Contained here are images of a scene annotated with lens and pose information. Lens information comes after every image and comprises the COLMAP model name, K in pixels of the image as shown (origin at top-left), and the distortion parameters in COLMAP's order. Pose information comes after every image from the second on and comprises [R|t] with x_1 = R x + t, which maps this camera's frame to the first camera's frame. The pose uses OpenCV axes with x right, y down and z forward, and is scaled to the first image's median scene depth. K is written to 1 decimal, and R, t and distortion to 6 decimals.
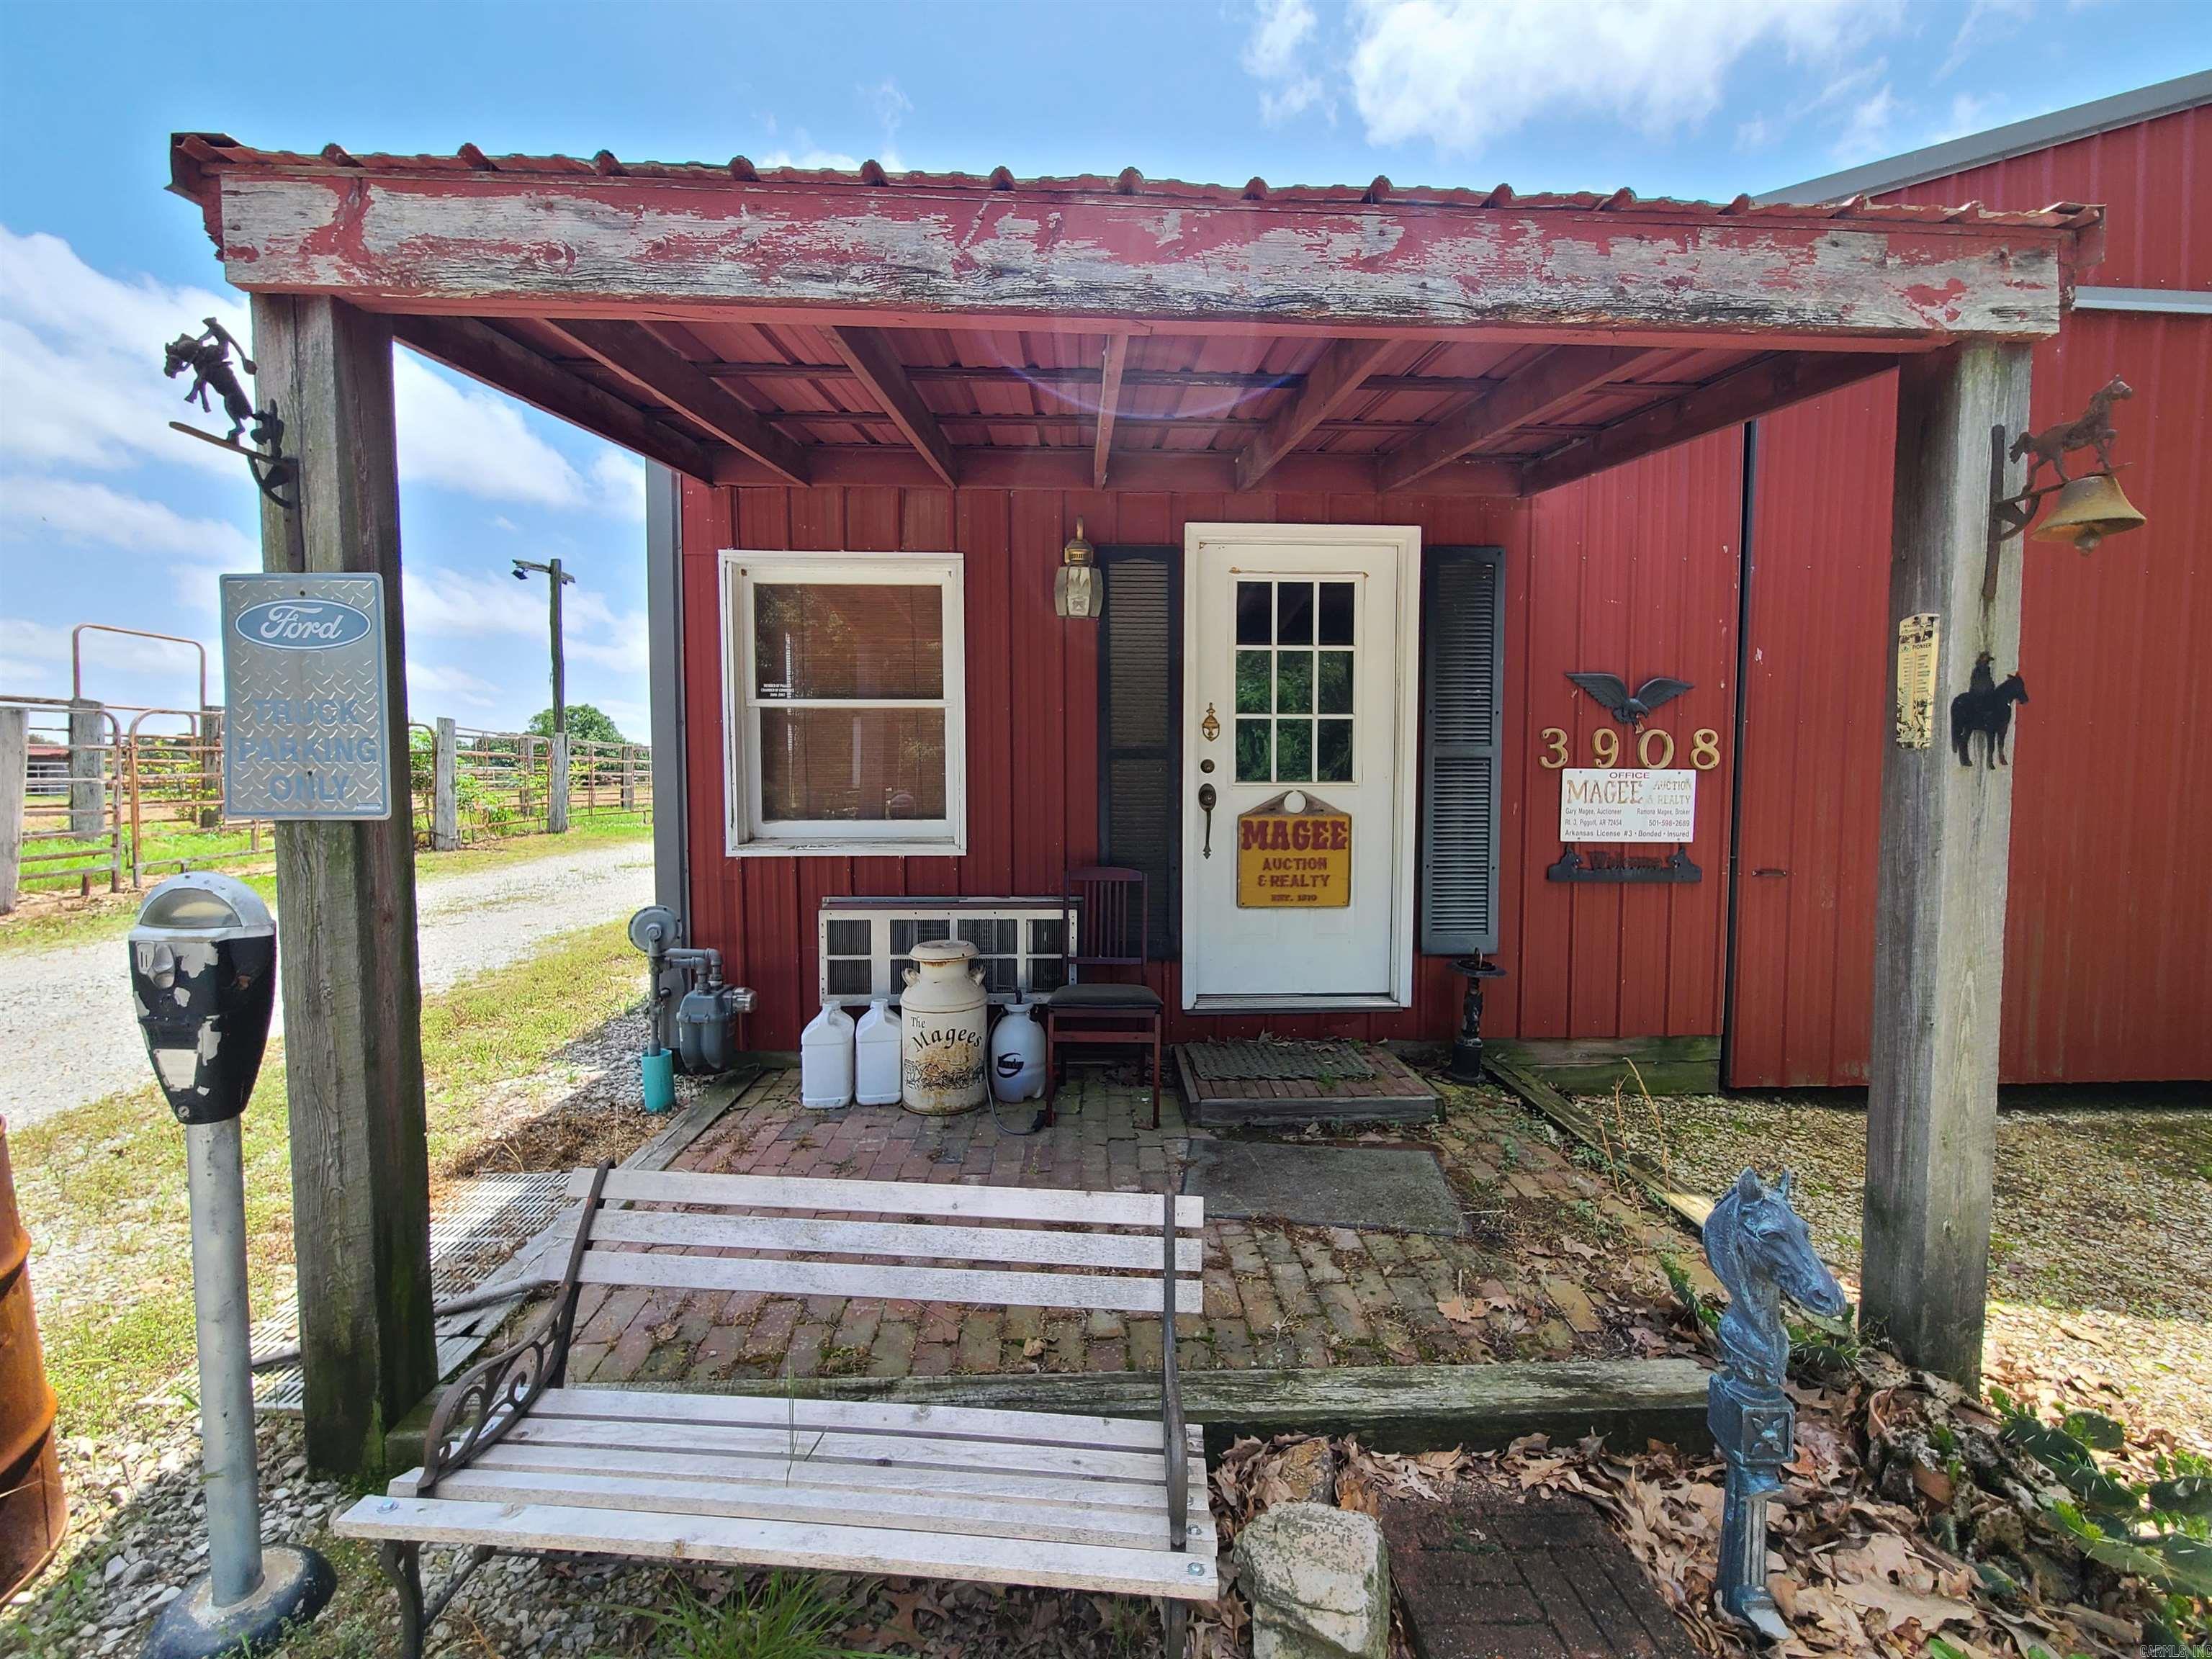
lens RADIAL K [[898.8, 0, 1119.6], [0, 898.8, 819.8], [0, 0, 1]] dist [0.000580, -0.002292]
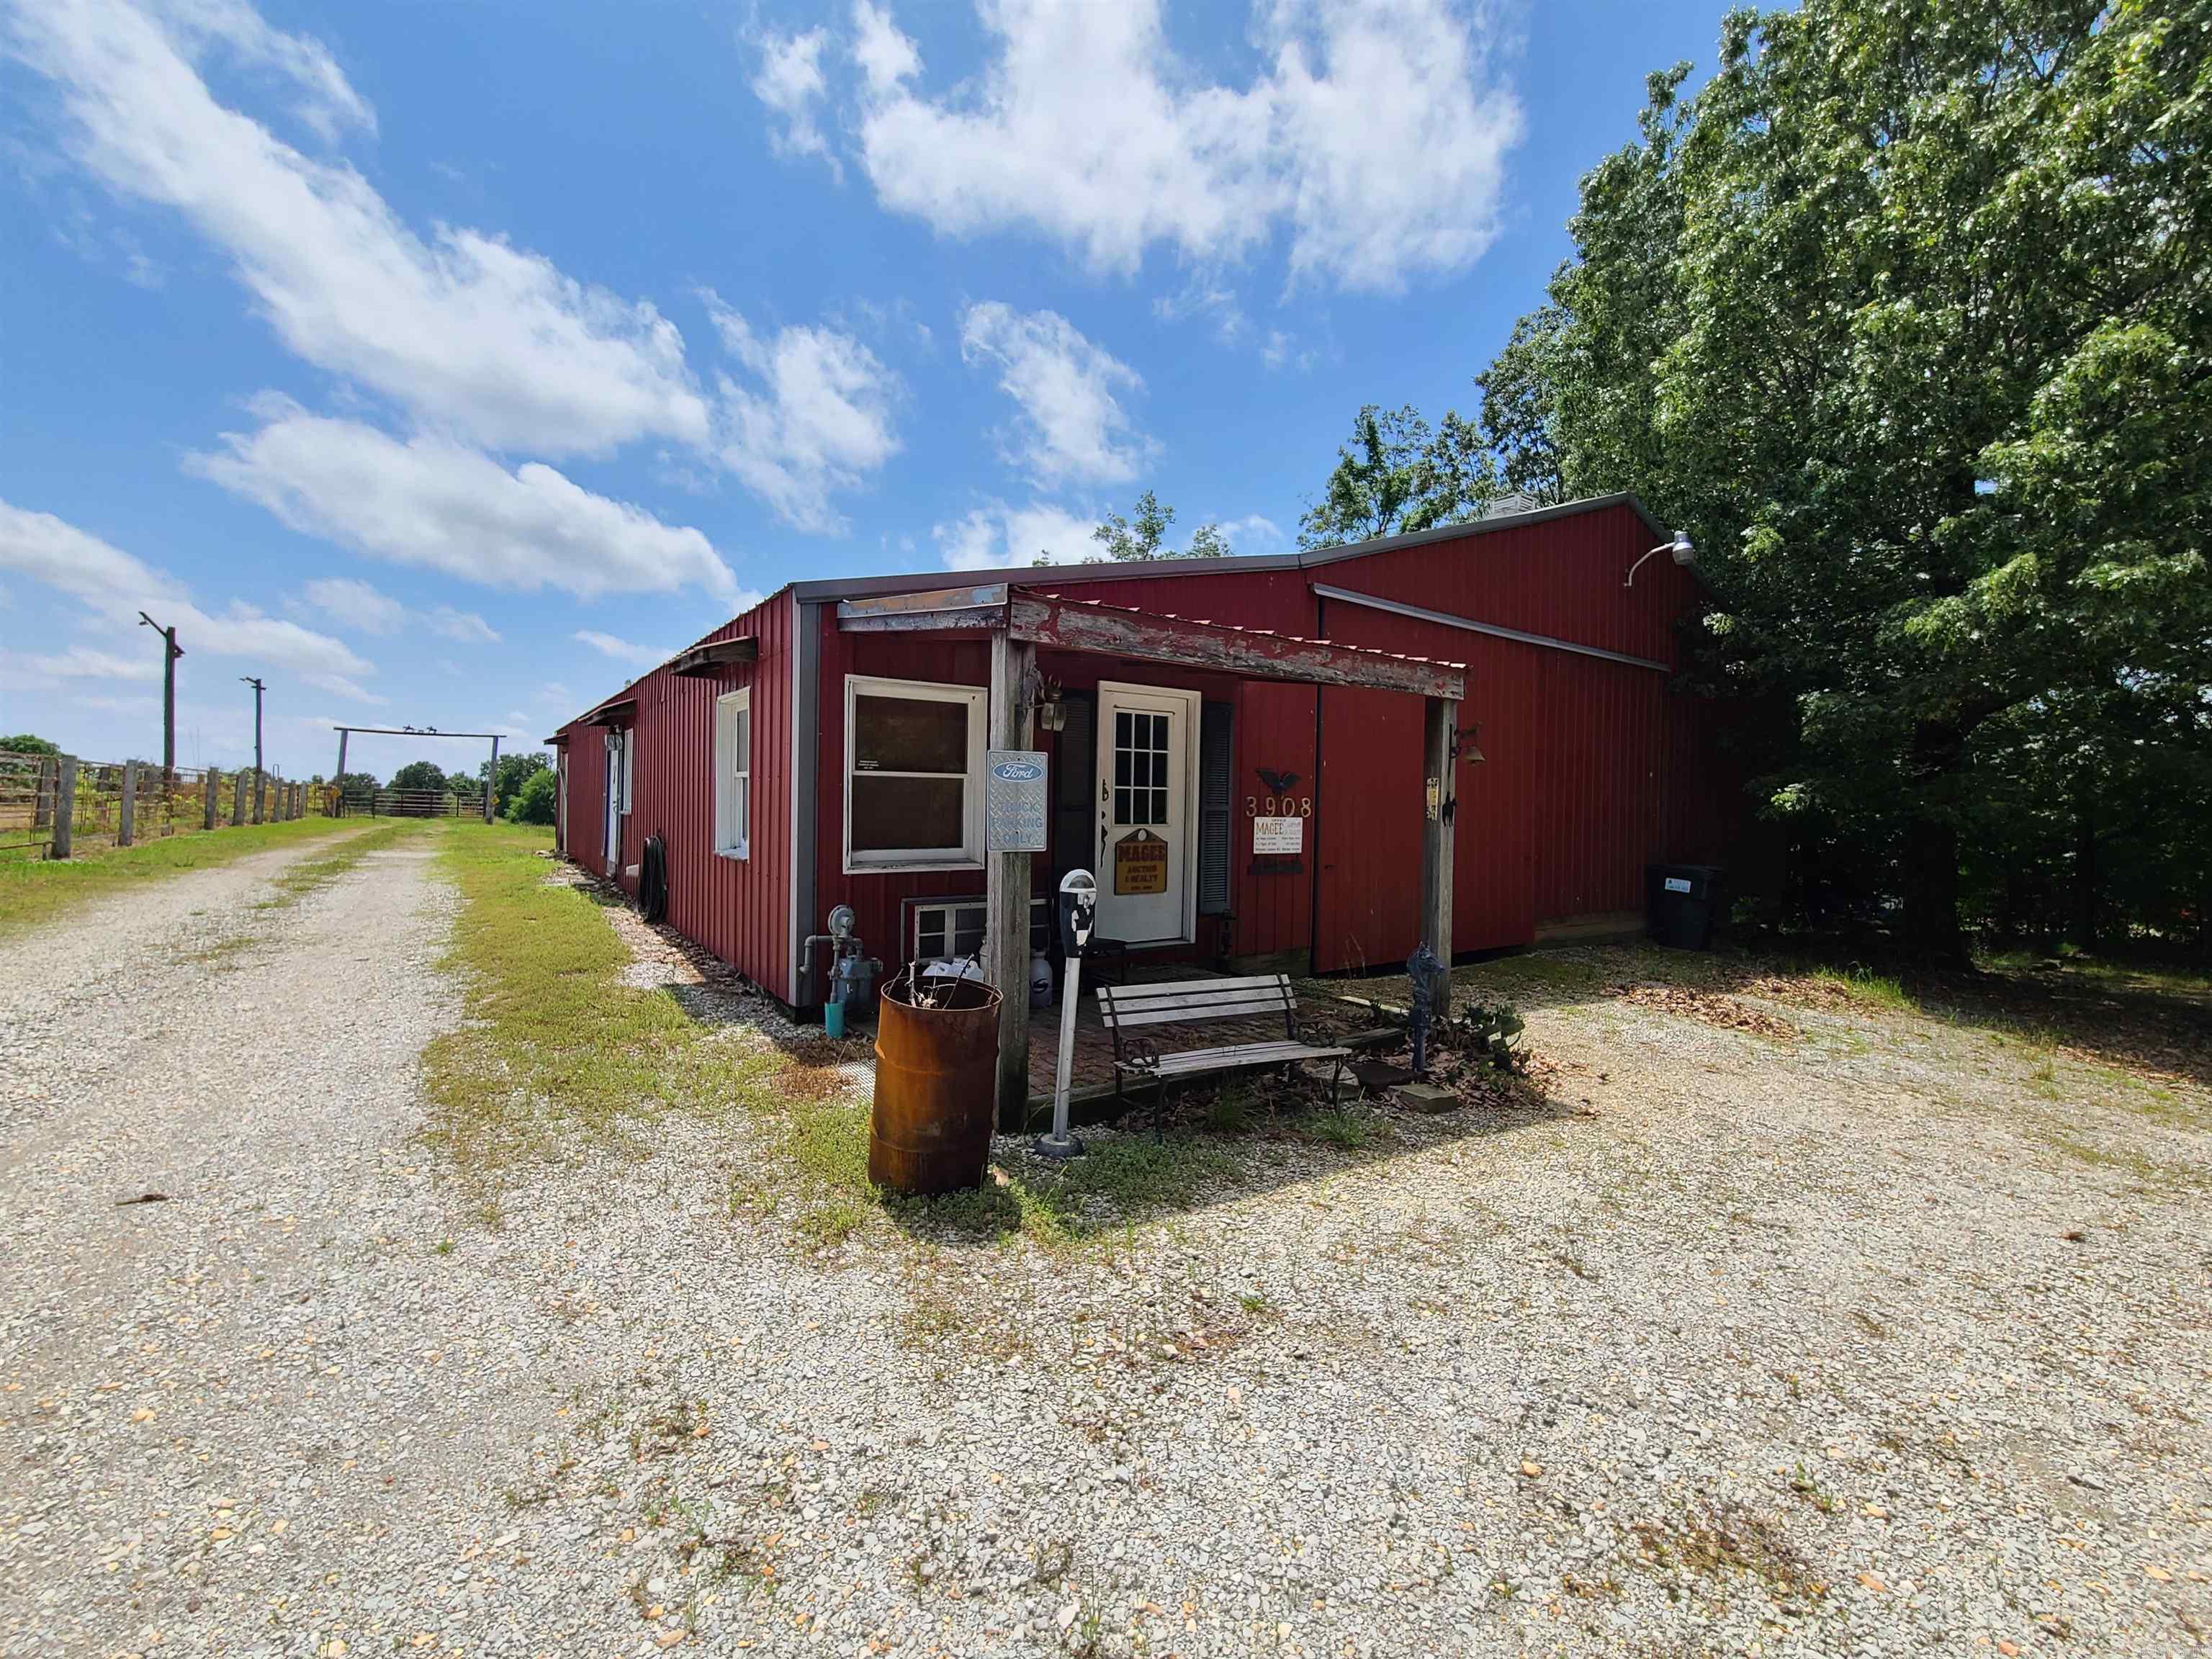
lens RADIAL K [[898.8, 0, 1119.6], [0, 898.8, 819.8], [0, 0, 1]] dist [0.000580, -0.002292]
pose [[0.838893, 0.001349, 0.544295, -0.843883], [0.011611, 0.999725, -0.020374, -0.013976], [-0.544173, 0.023412, 0.838646, -0.506035]]
